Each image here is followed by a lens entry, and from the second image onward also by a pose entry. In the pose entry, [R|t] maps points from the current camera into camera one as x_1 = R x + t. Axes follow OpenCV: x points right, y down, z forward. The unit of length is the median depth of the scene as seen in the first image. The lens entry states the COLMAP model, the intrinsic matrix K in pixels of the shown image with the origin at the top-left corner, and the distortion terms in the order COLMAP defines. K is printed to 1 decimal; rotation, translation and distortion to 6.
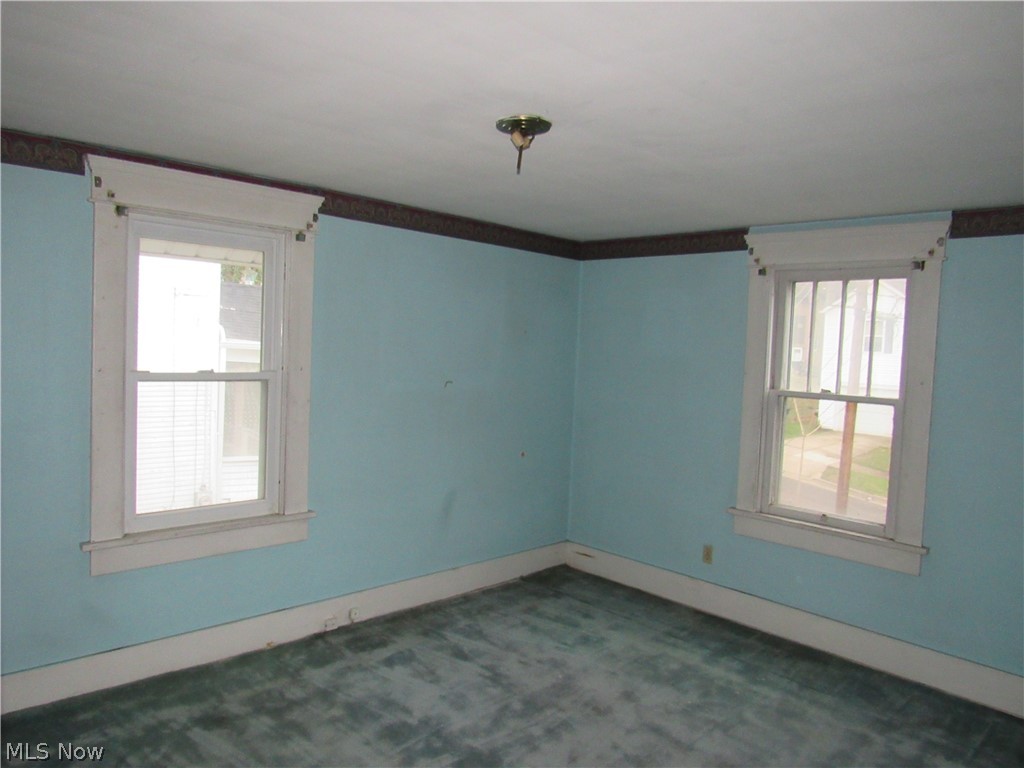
lens RADIAL K [[739.0, 0, 507.9], [0, 739.0, 386.7], [0, 0, 1]] dist [-0.021635, 0.010713]
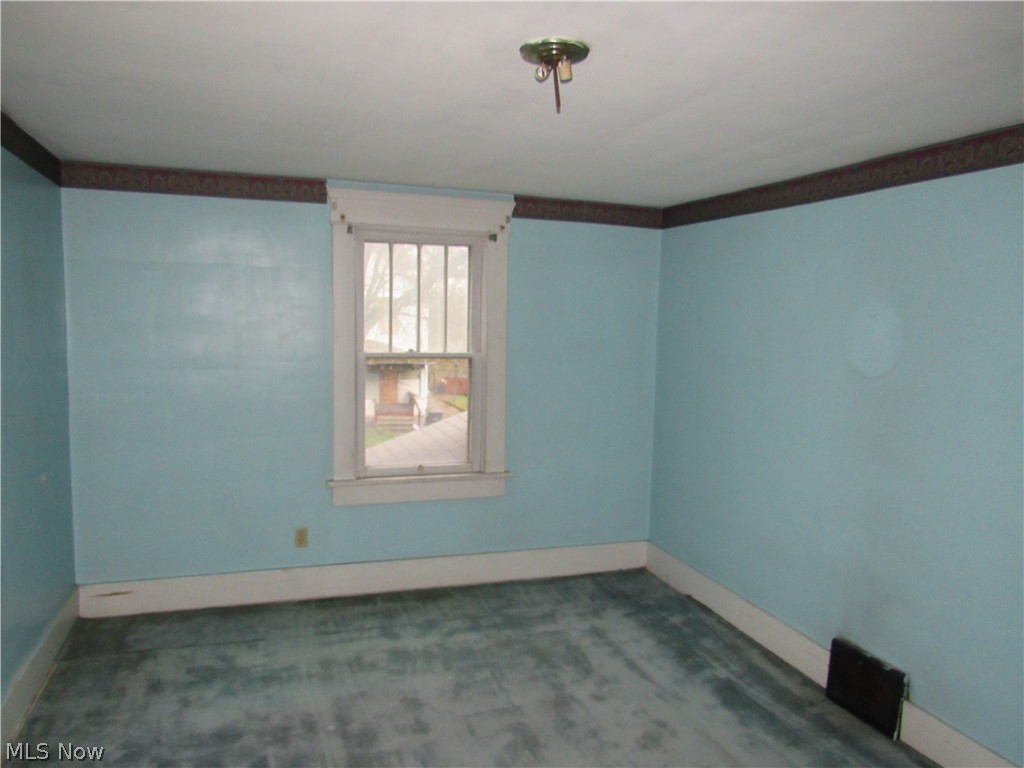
lens RADIAL K [[739.0, 0, 507.9], [0, 739.0, 386.7], [0, 0, 1]] dist [-0.021635, 0.010713]
pose [[0.422155, -0.114869, 0.899216, -0.468164], [0.047989, 0.993380, 0.104369, -0.045540], [-0.905253, -0.000907, 0.424873, 0.428060]]
